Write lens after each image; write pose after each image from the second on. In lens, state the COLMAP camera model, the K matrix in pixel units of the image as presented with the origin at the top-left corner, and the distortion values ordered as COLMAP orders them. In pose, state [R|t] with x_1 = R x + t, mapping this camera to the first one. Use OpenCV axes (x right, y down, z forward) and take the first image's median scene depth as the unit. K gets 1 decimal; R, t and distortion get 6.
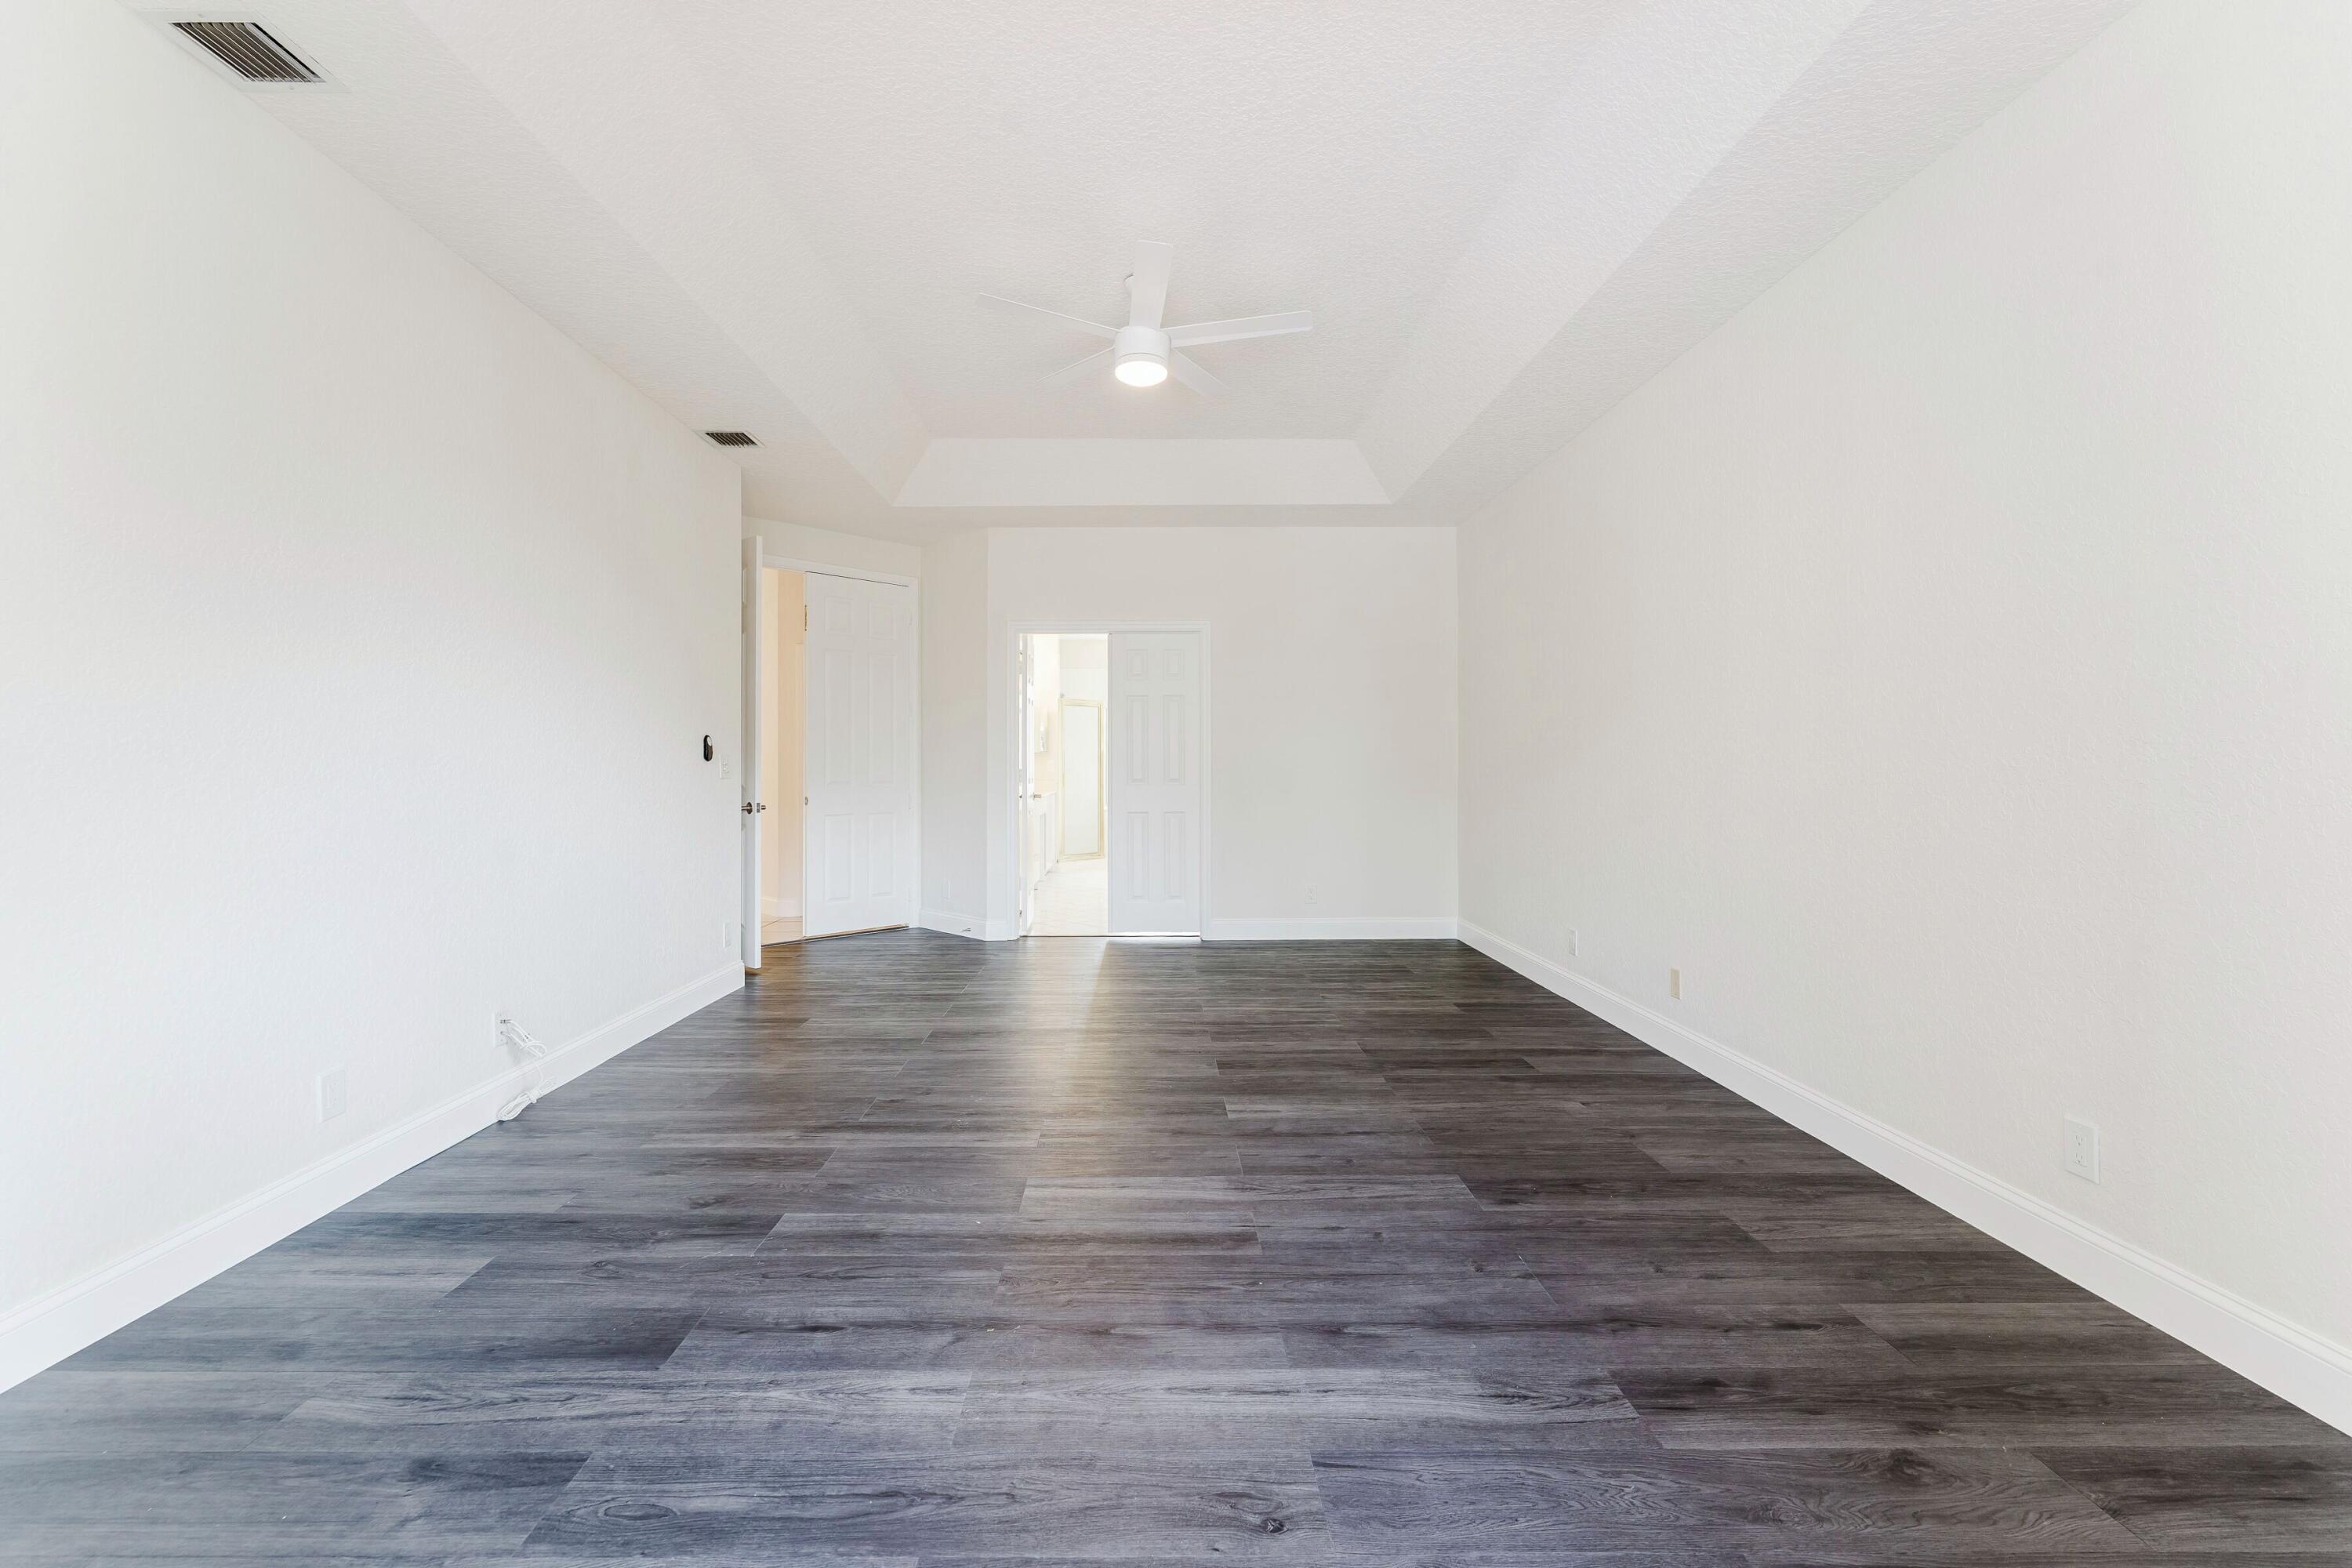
lens RADIAL K [[972.8, 0, 1178.1], [0, 972.8, 765.0], [0, 0, 1]] dist [0.000388, 0.000146]
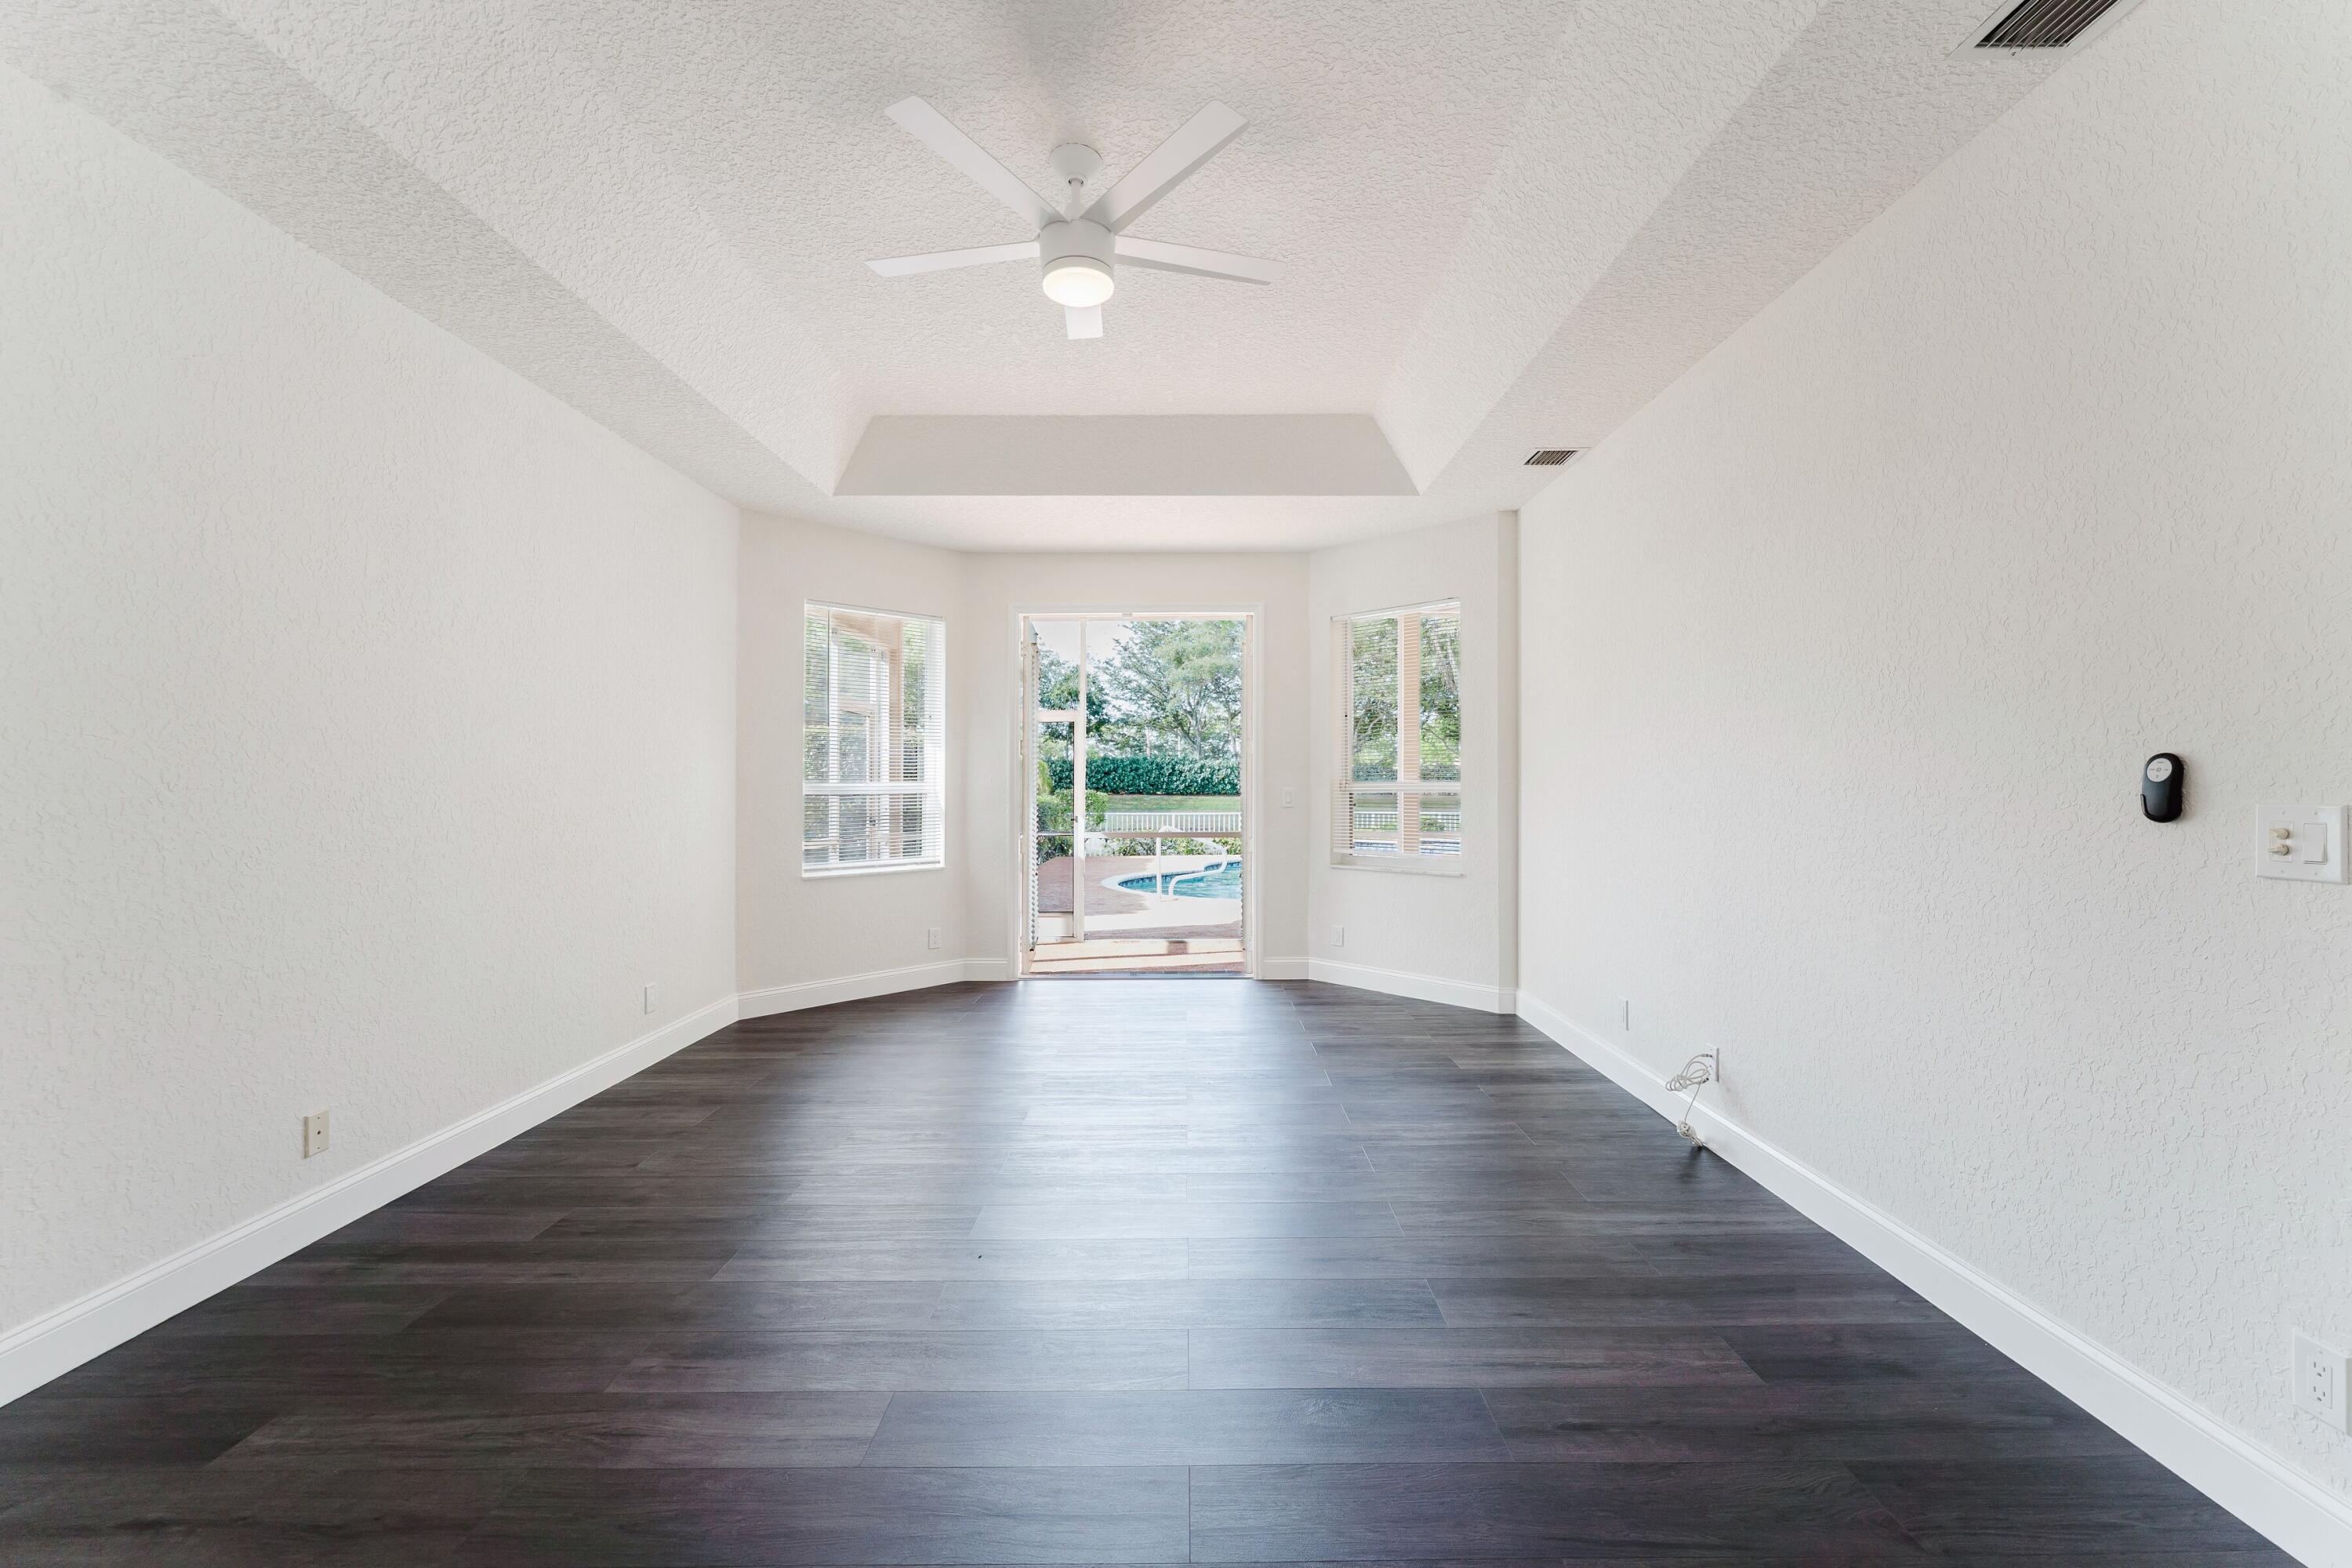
lens RADIAL K [[972.8, 0, 1178.1], [0, 972.8, 765.0], [0, 0, 1]] dist [0.000388, 0.000146]
pose [[-0.998803, 0.004696, 0.048689, -0.207428], [0.003883, 0.999852, -0.016780, -0.037510], [-0.048760, -0.016571, -0.998673, 2.382909]]
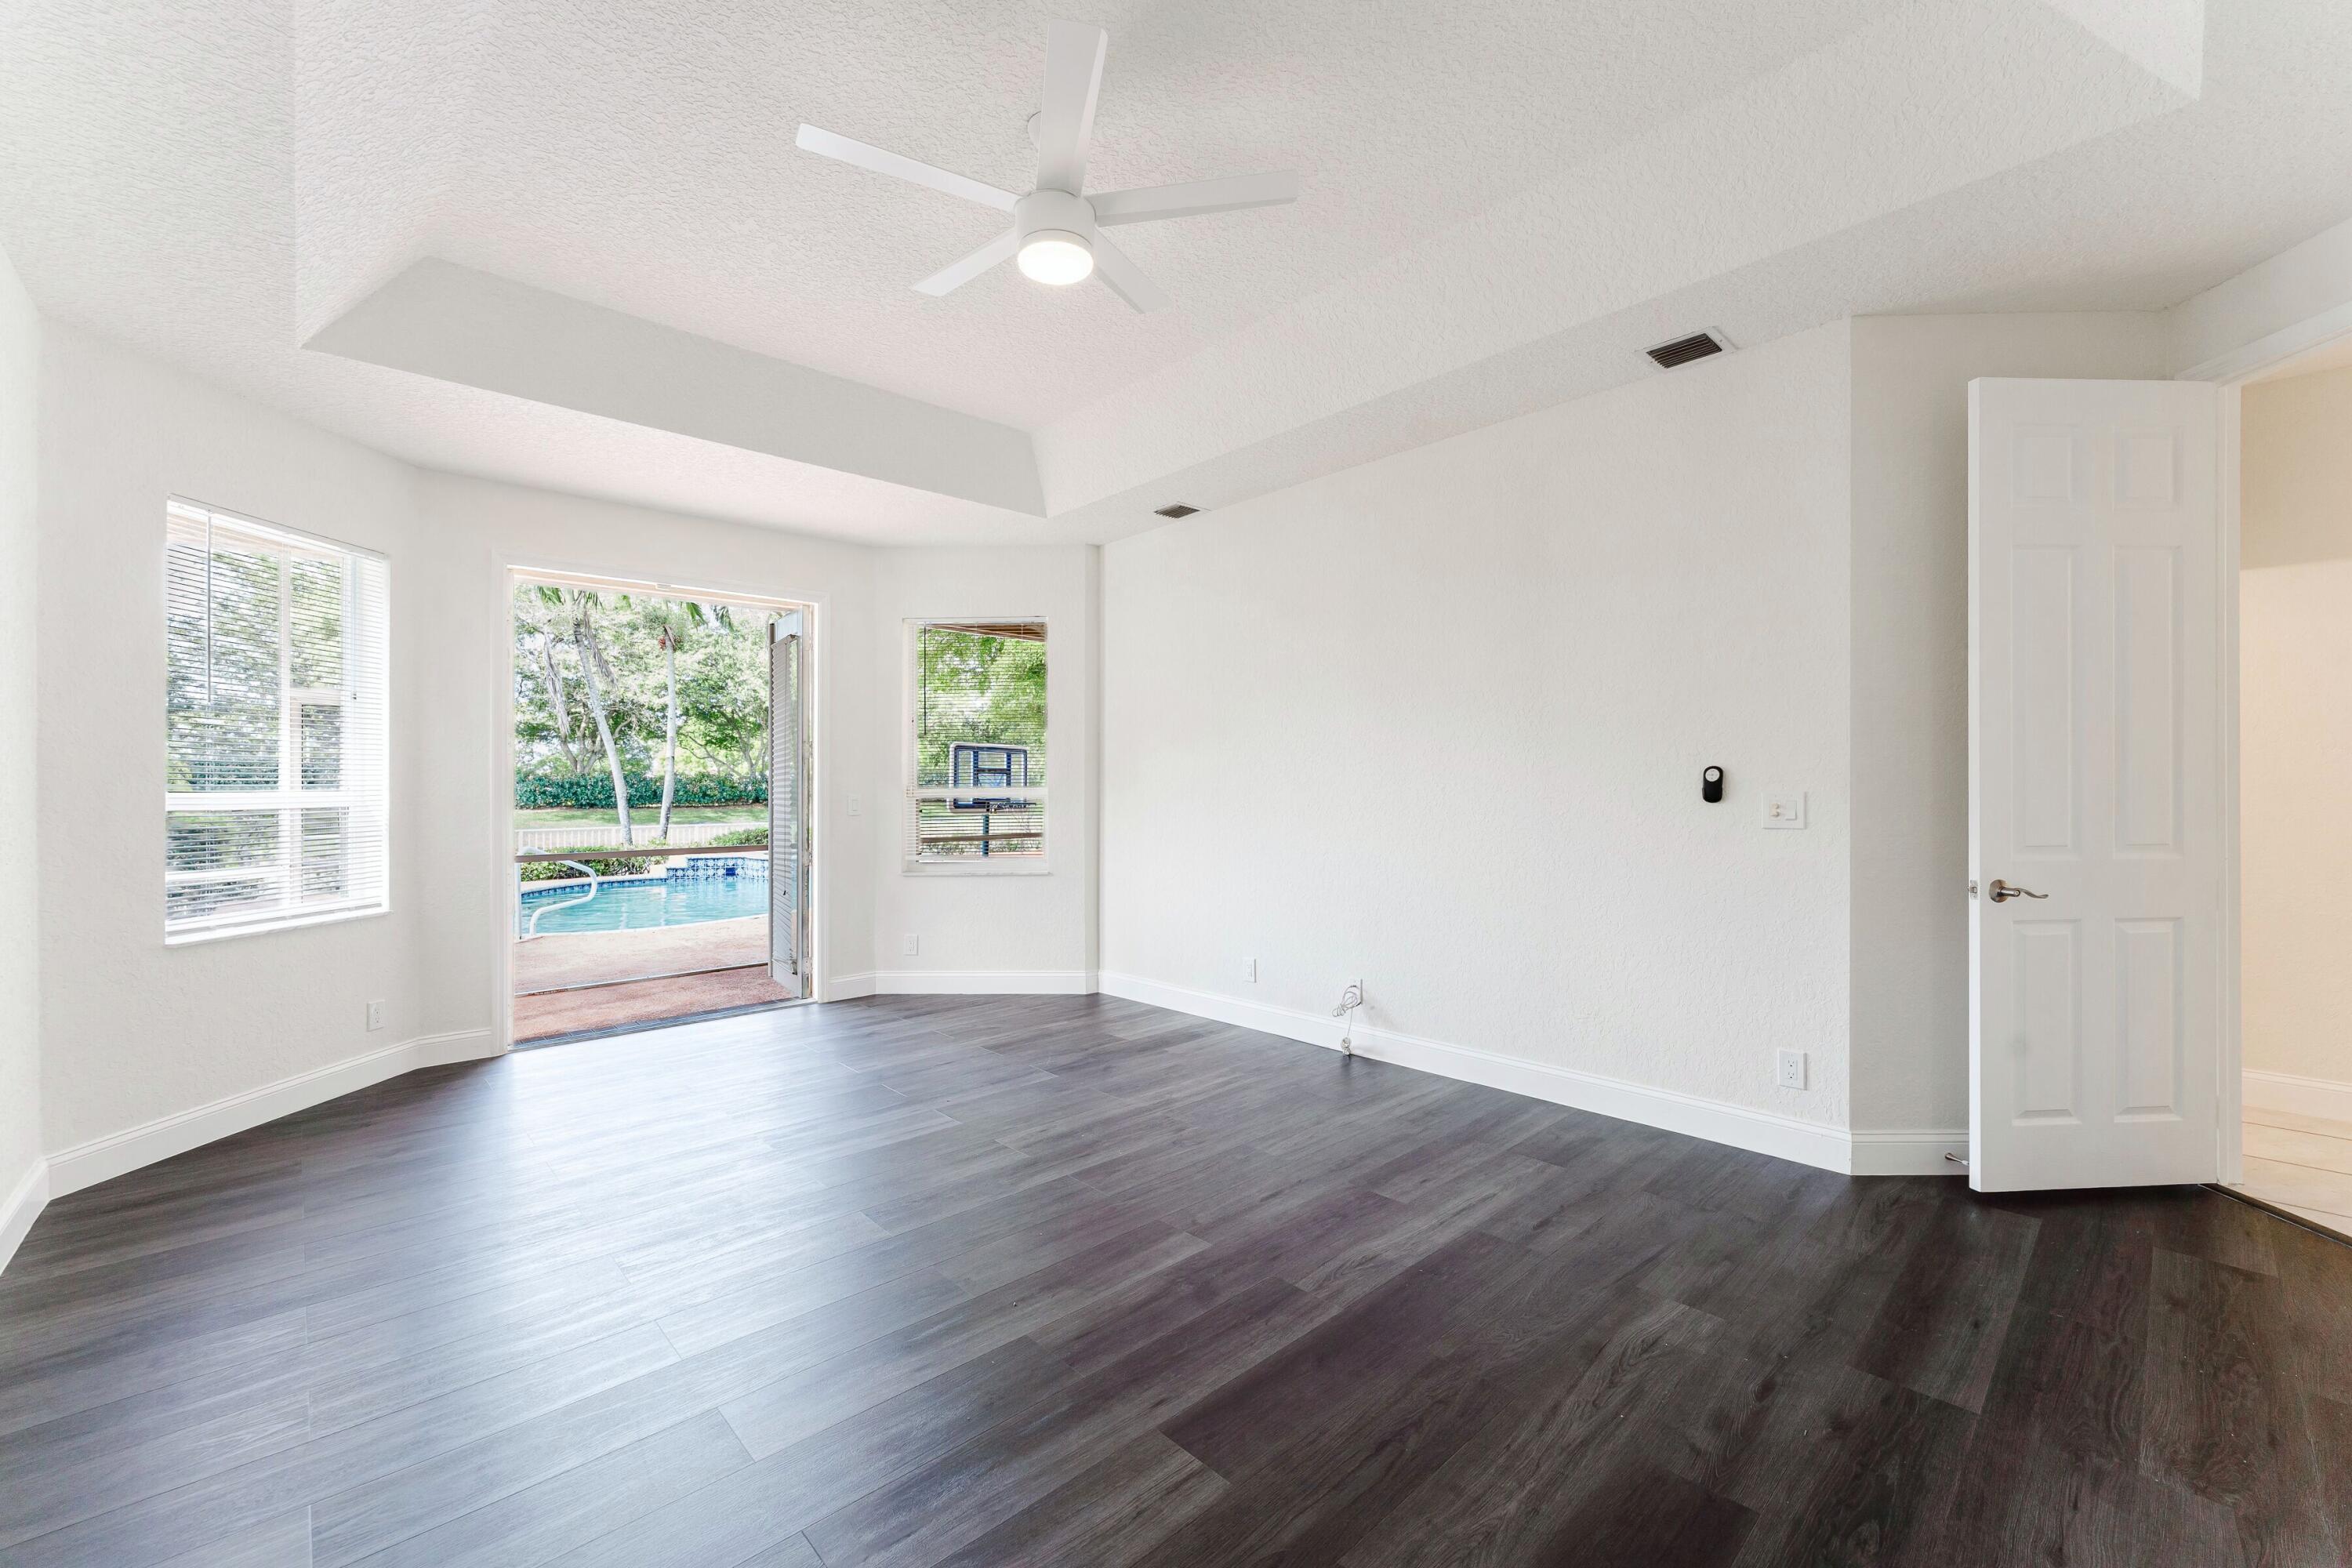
lens RADIAL K [[972.6, 0, 1176.0], [0, 972.6, 784.0], [0, 0, 1]] dist [-0.002116, -0.000176]
pose [[-0.758196, 0.004081, -0.652014, 0.484386], [0.007837, 0.999965, -0.002854, -0.033280], [0.651980, -0.007273, -0.758201, 2.188811]]
